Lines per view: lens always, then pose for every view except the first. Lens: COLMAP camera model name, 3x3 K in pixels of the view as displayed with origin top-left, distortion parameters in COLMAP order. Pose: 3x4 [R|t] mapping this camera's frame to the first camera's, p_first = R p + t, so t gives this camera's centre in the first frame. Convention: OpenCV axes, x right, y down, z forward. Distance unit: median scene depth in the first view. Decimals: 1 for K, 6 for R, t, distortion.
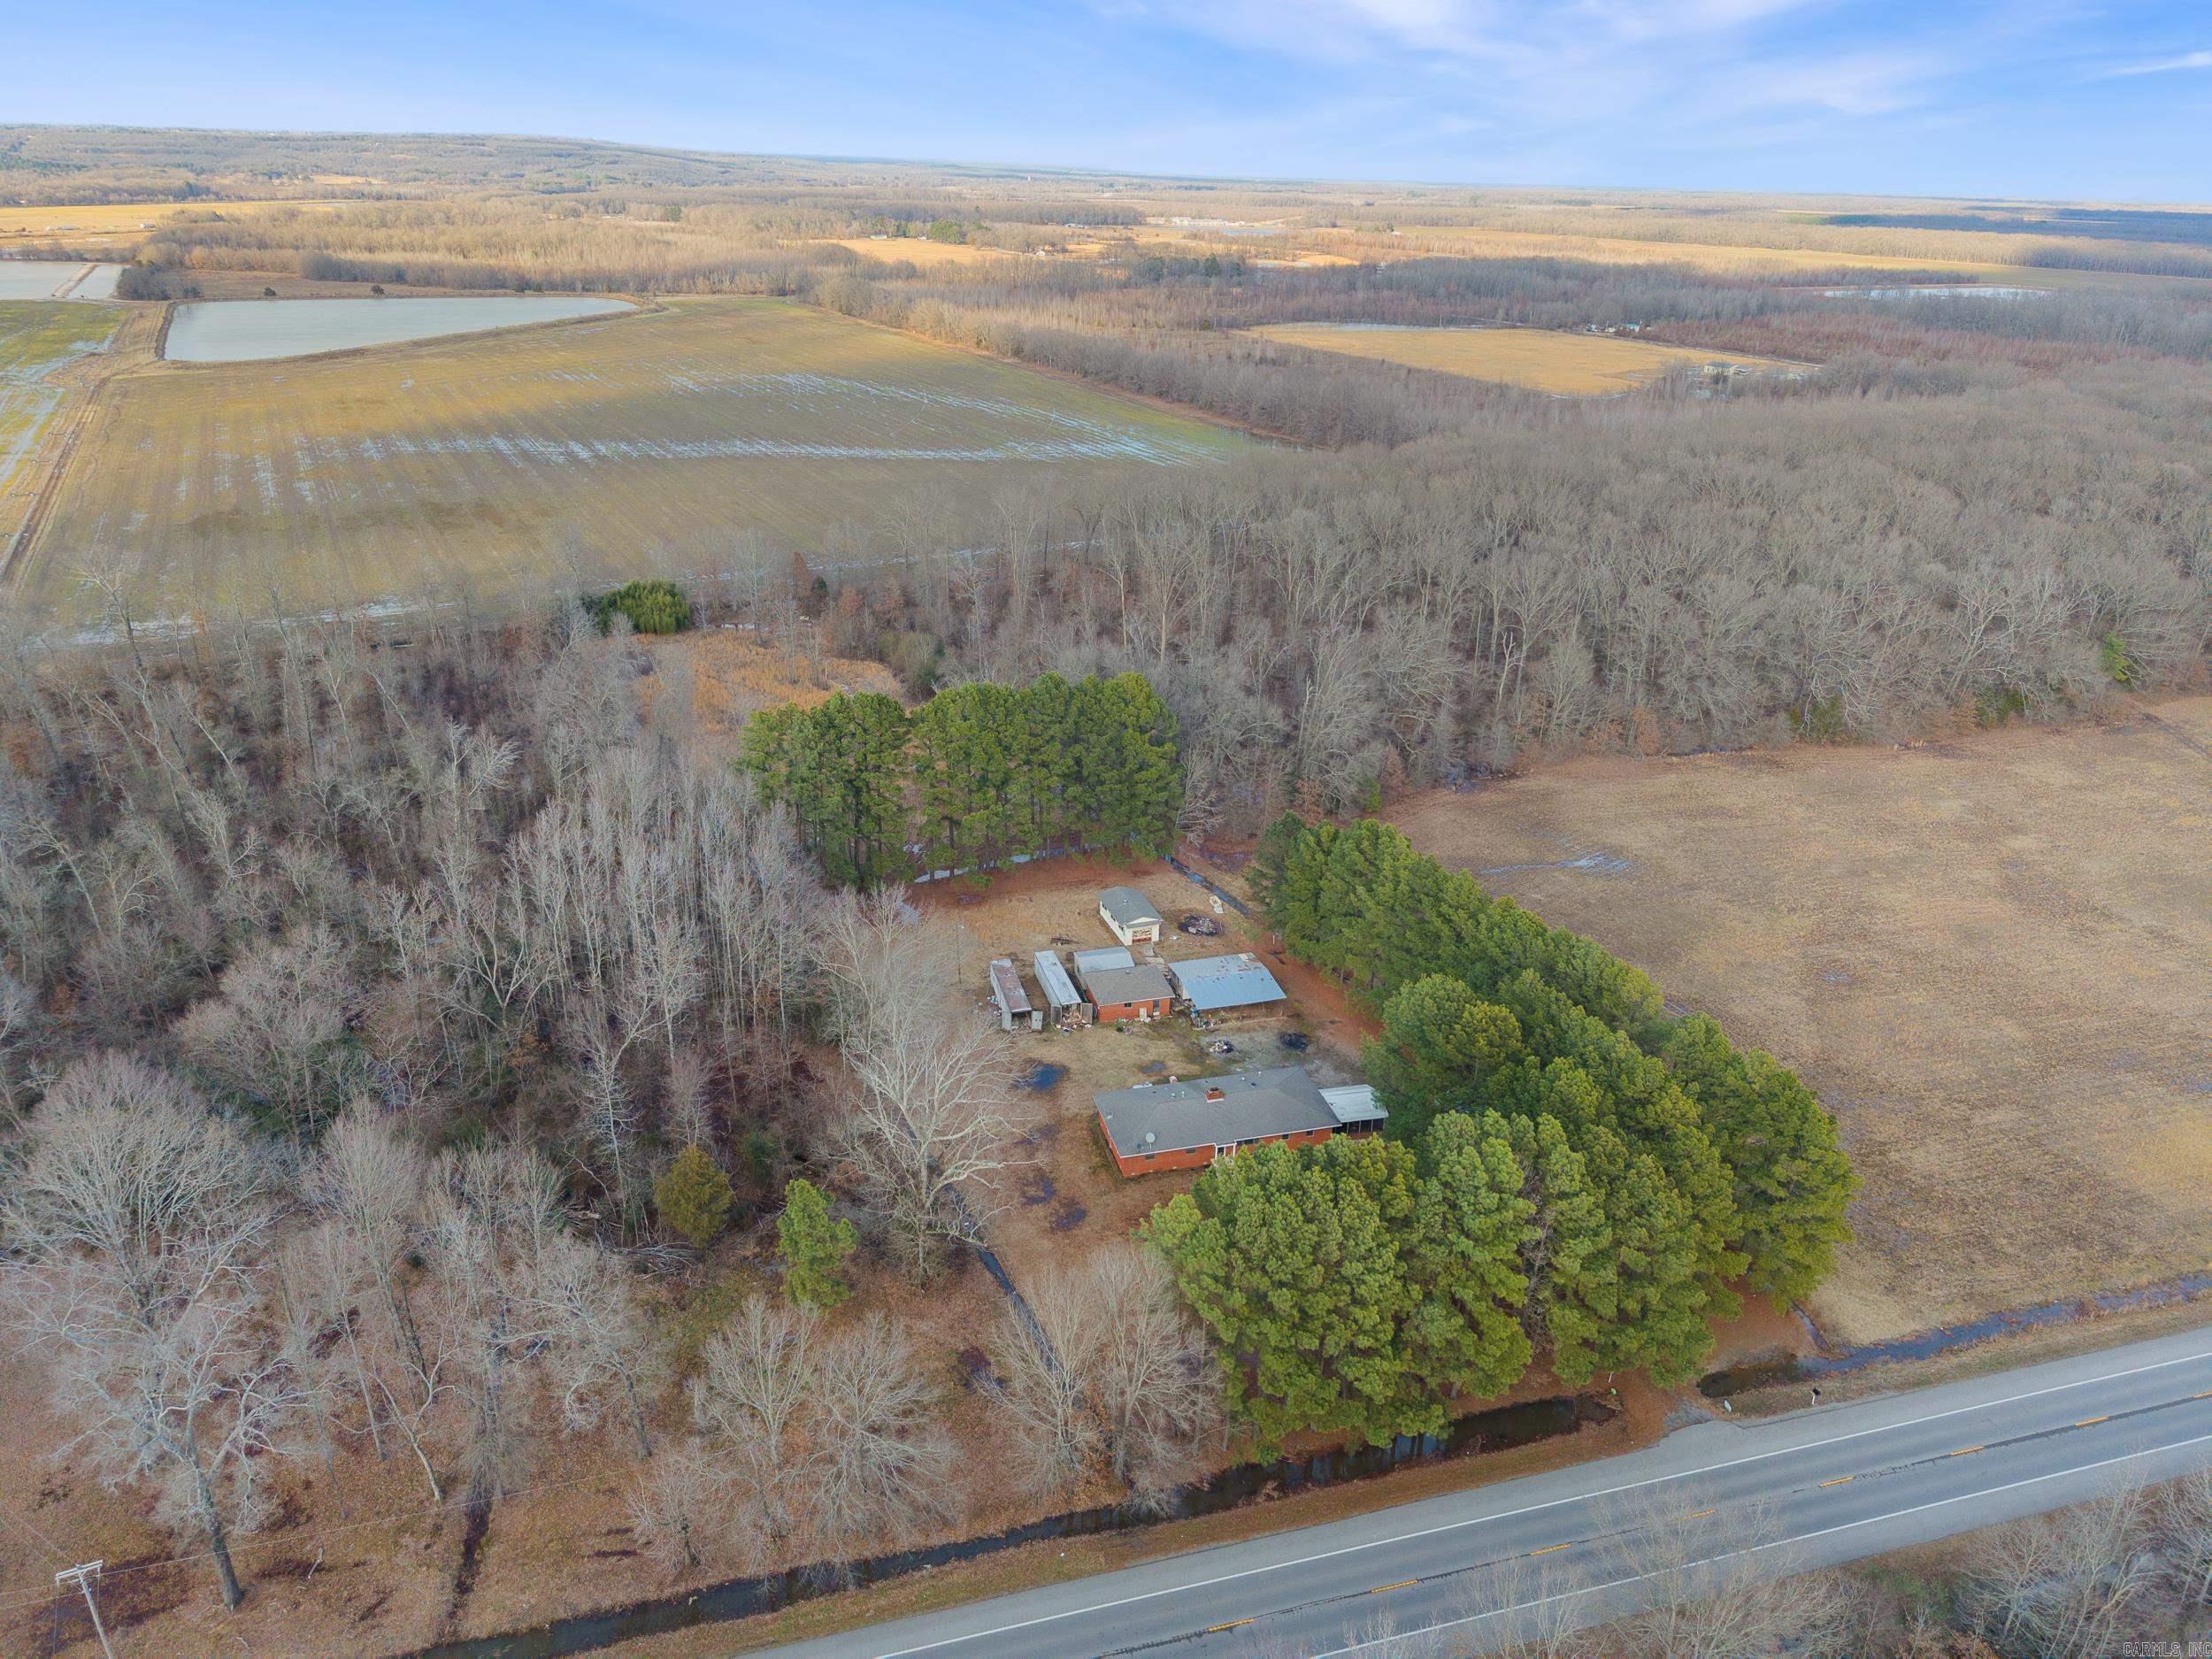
lens RADIAL K [[1481.2, 0, 1104.3], [0, 1481.2, 835.2], [0, 0, 1]] dist [0.024068, -0.020831]
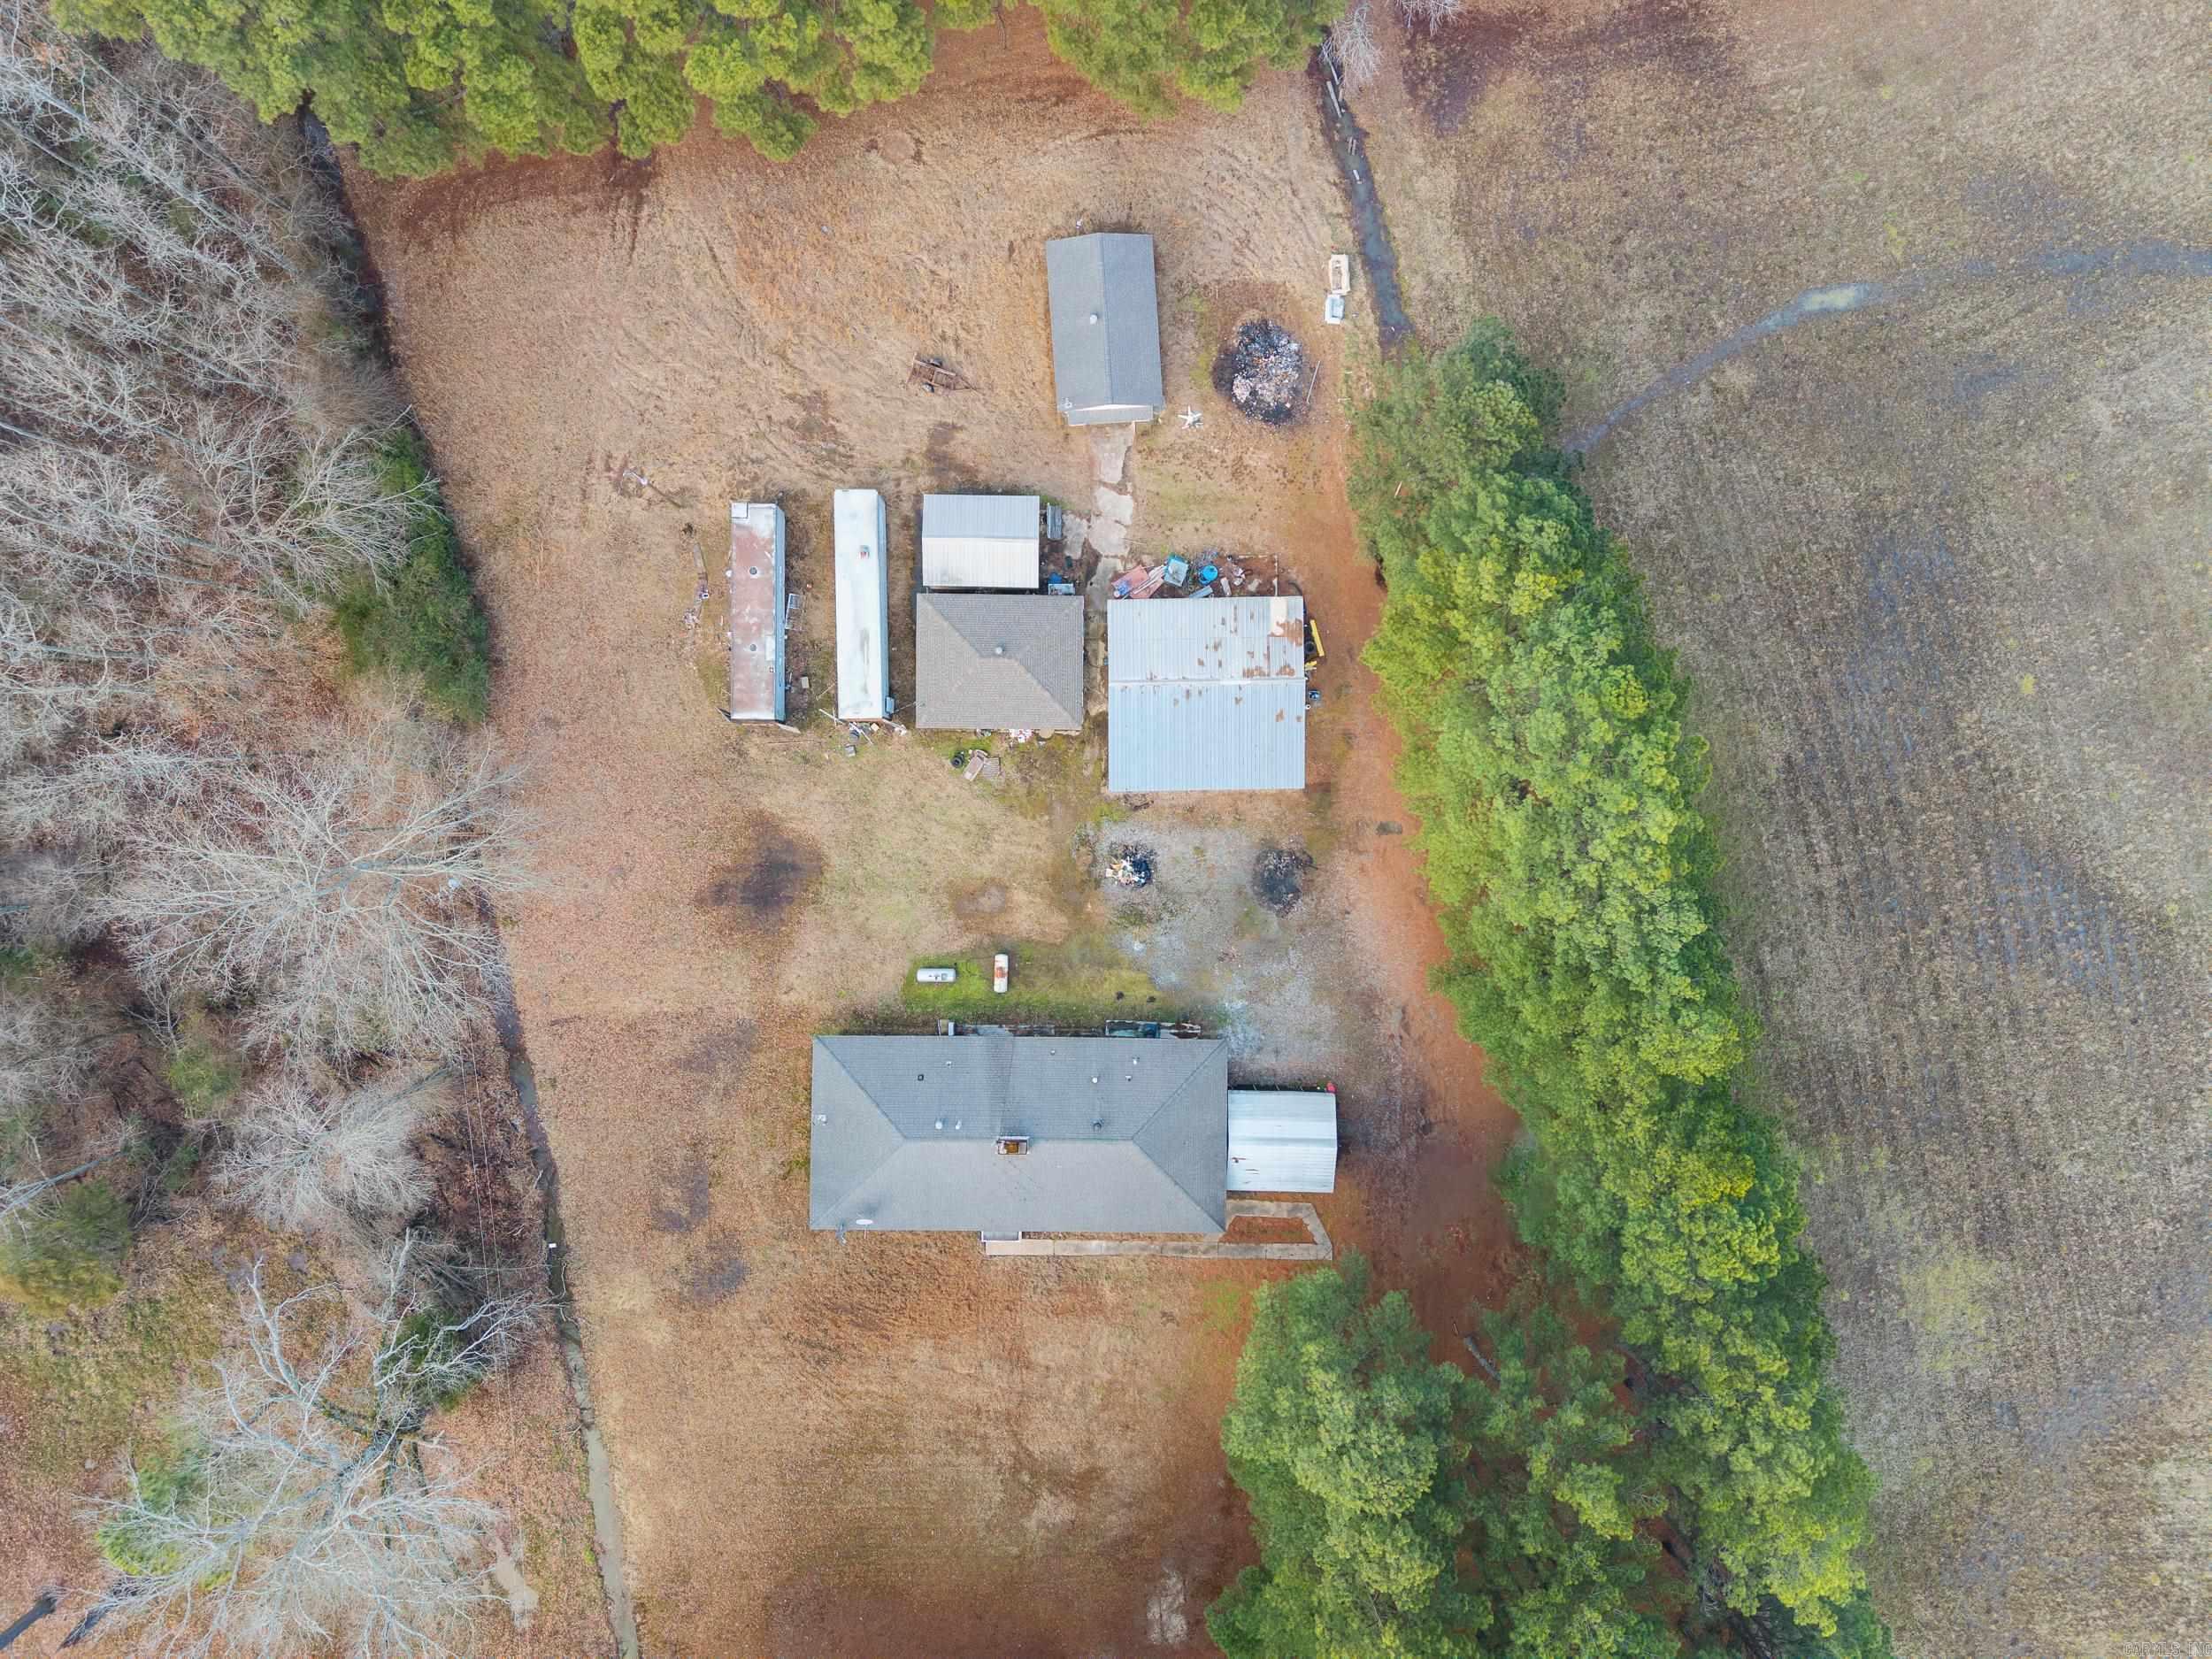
lens RADIAL K [[1481.2, 0, 1106.8], [0, 1481.2, 832.7], [0, 0, 1]] dist [0.024068, -0.020831]
pose [[0.959748, 0.280489, -0.014486, 0.051067], [-0.101765, 0.395353, 0.912874, -0.225241], [0.261778, -0.874655, 0.407983, 0.546200]]
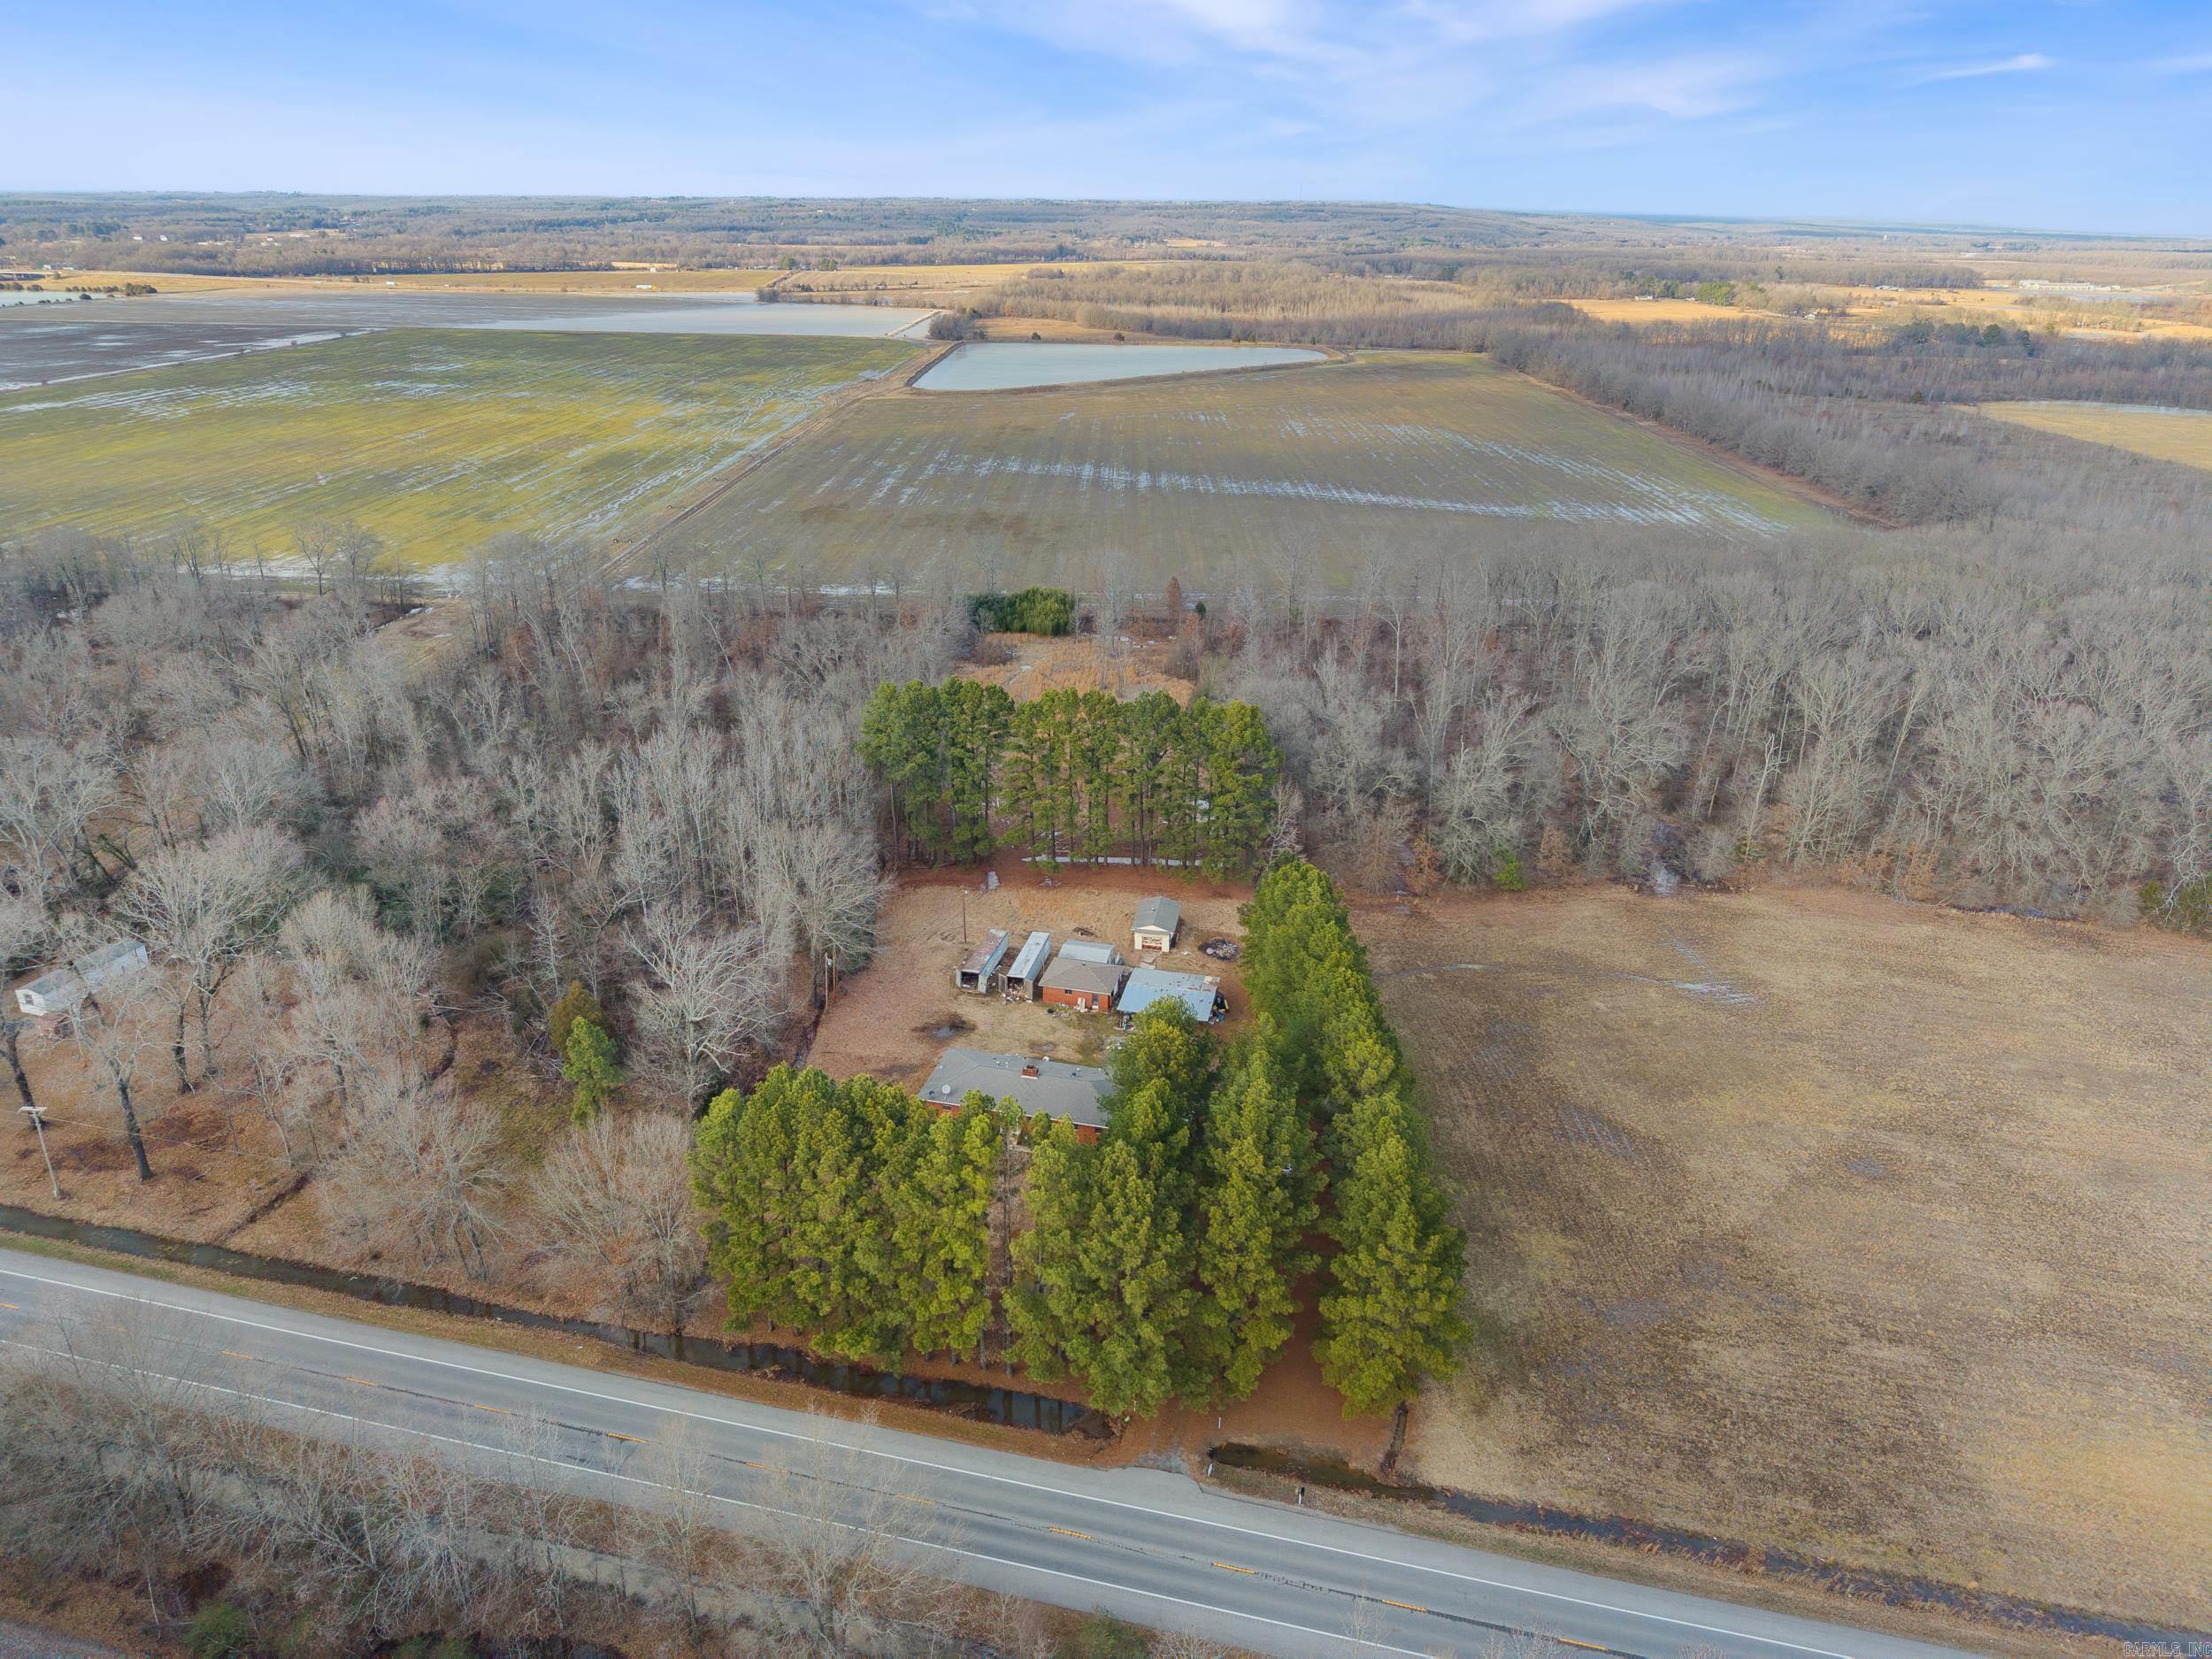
lens RADIAL K [[1481.2, 0, 1103.9], [0, 1481.2, 829.4], [0, 0, 1]] dist [0.024068, -0.020831]
pose [[0.871324, 0.178596, -0.457053, 0.356288], [-0.196037, 0.980551, 0.009433, -0.011139], [0.449848, 0.081380, 0.889390, 0.033954]]
